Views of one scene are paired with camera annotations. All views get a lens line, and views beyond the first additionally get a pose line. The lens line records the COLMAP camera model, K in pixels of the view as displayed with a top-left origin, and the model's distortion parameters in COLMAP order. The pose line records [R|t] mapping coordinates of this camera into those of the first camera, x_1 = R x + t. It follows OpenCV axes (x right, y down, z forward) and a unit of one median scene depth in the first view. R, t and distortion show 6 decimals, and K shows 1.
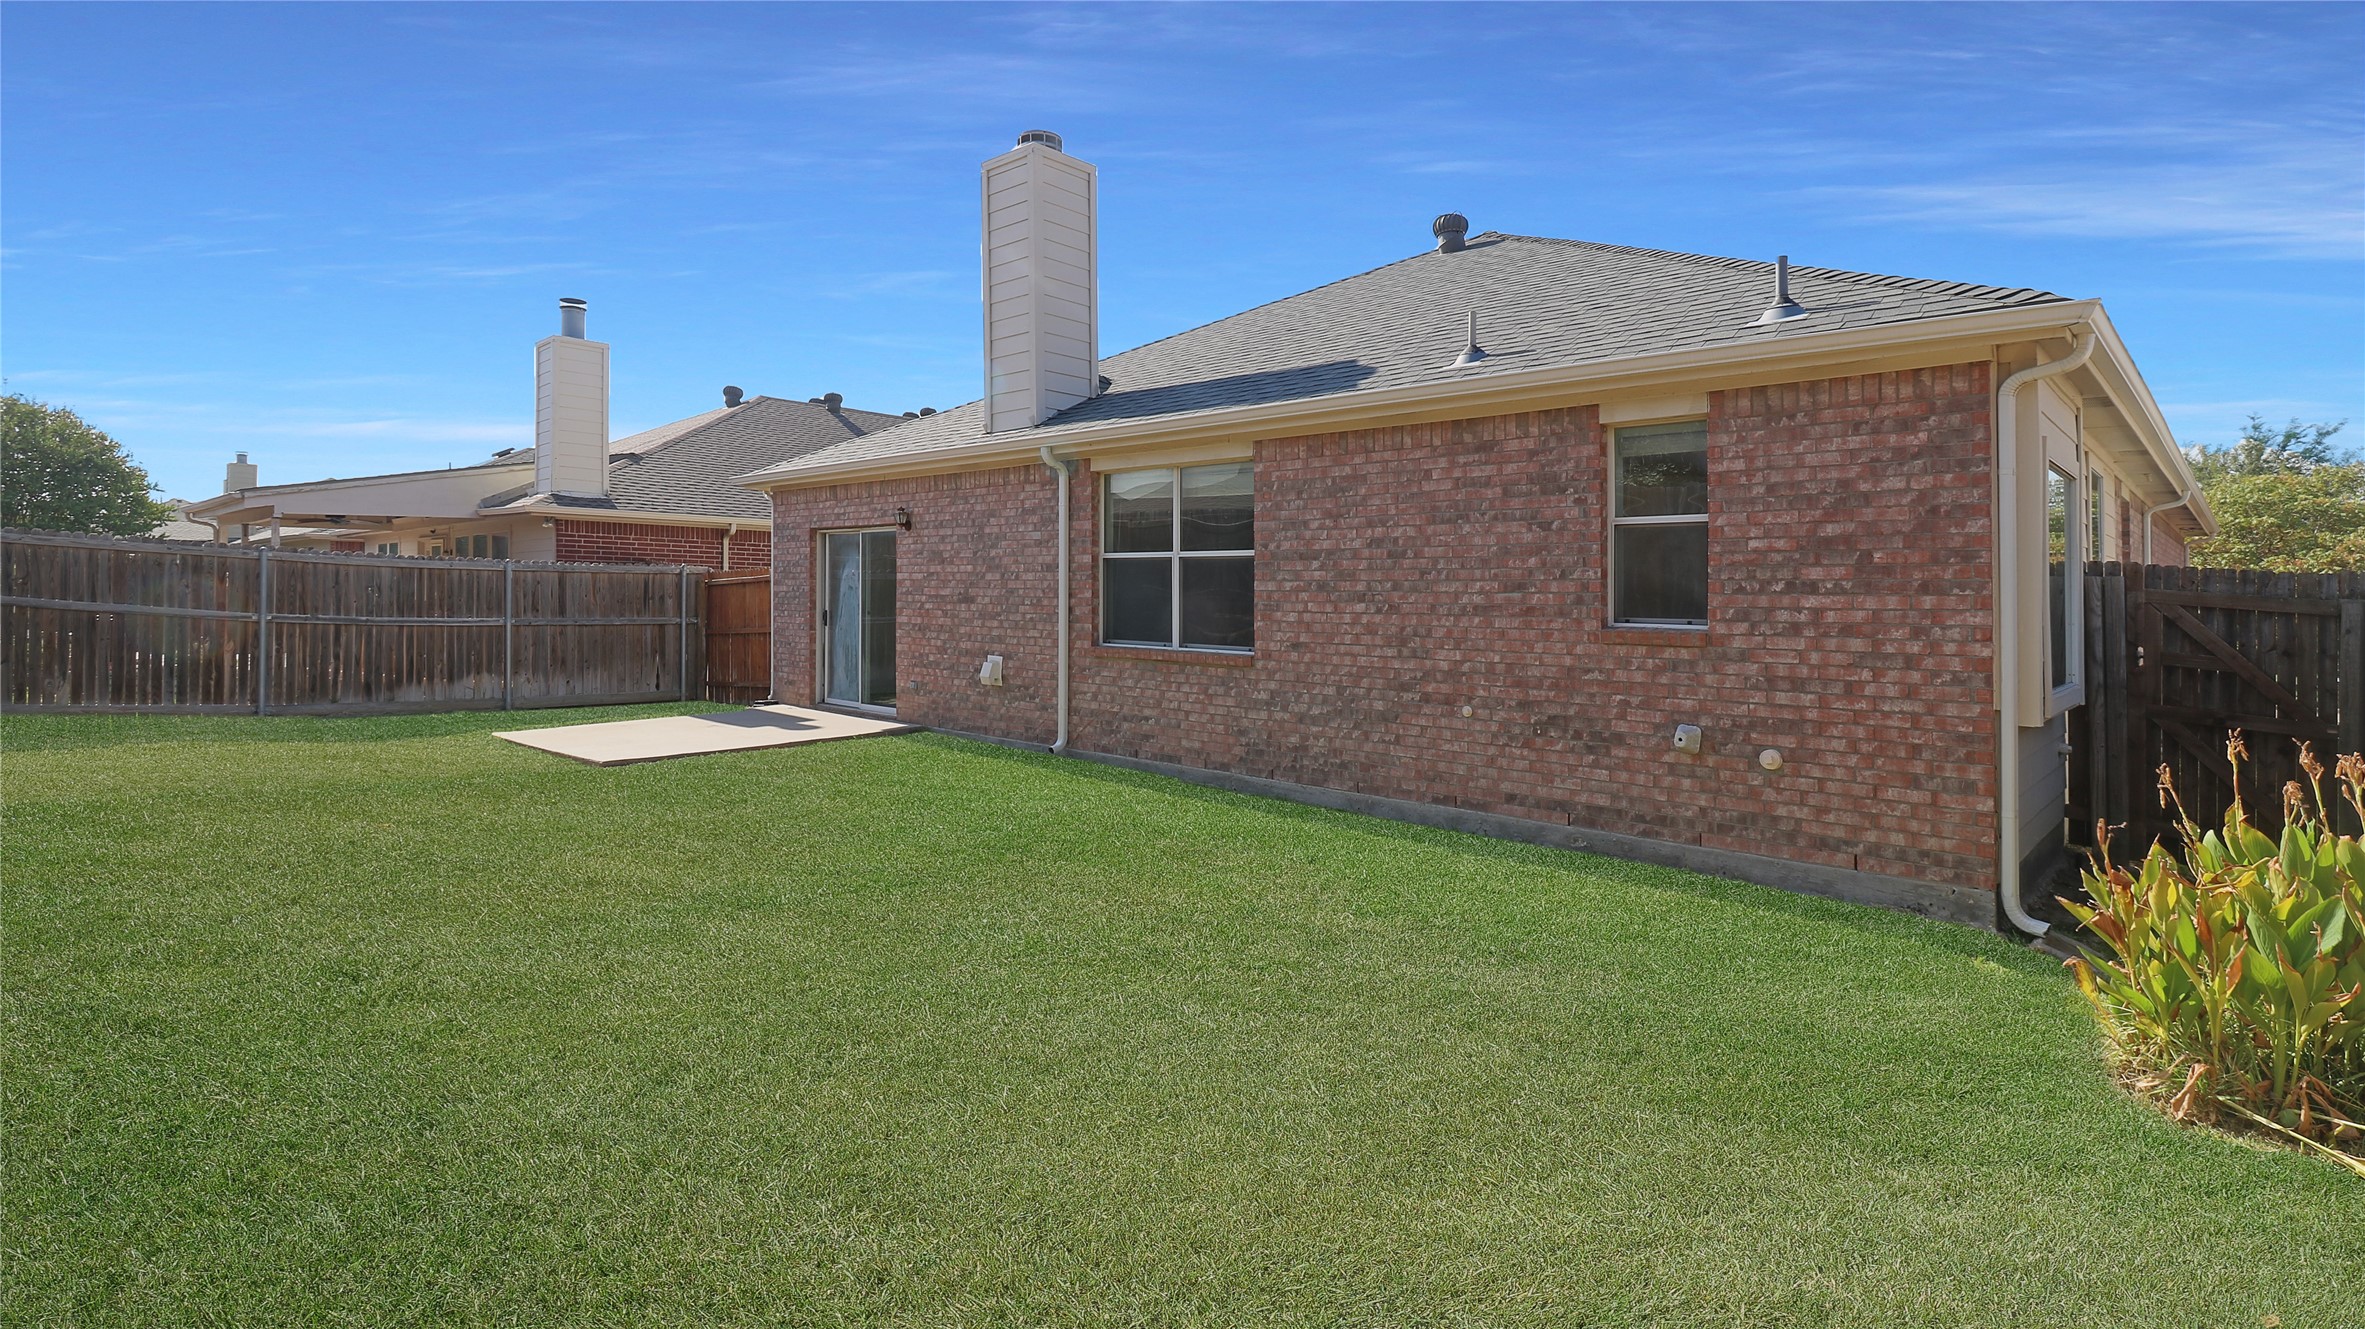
lens RADIAL K [[1156.9, 0, 1171.0], [0, 1156.9, 659.1], [0, 0, 1]] dist [0.002366, 0.000176]
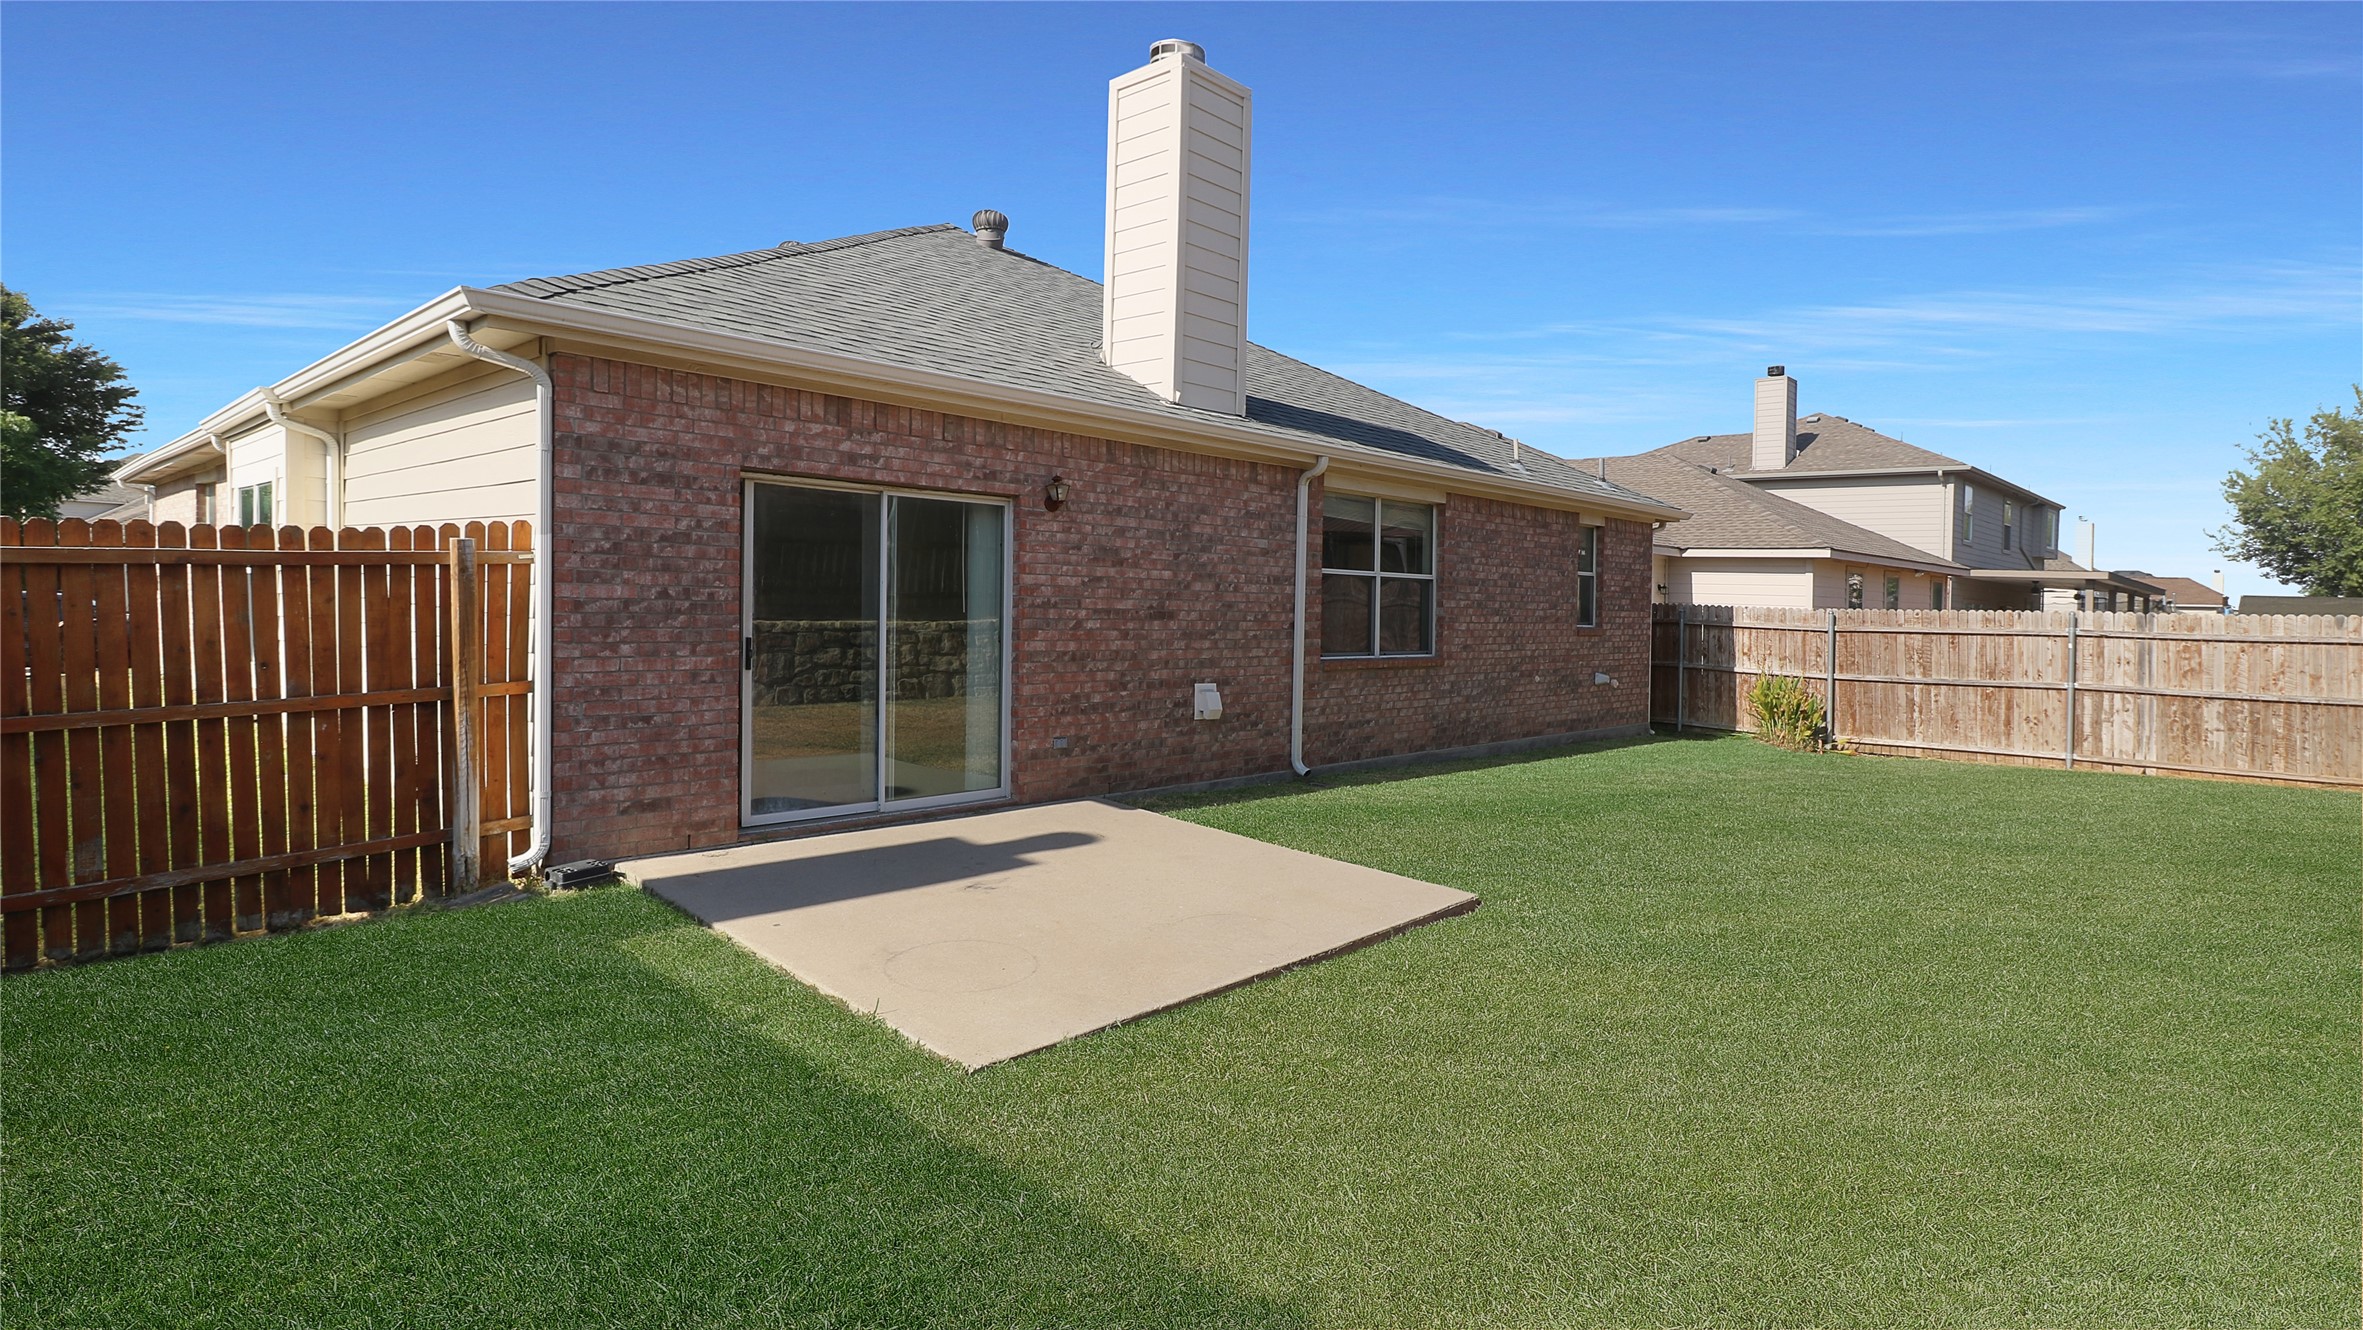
lens RADIAL K [[1155.9, 0, 1170.0], [0, 1155.9, 659.6], [0, 0, 1]] dist [0.002366, 0.000176]
pose [[0.016826, -0.074075, 0.997111, -1.024671], [0.021628, 0.997046, 0.073705, -0.085359], [-0.999624, 0.020325, 0.018378, 1.065769]]
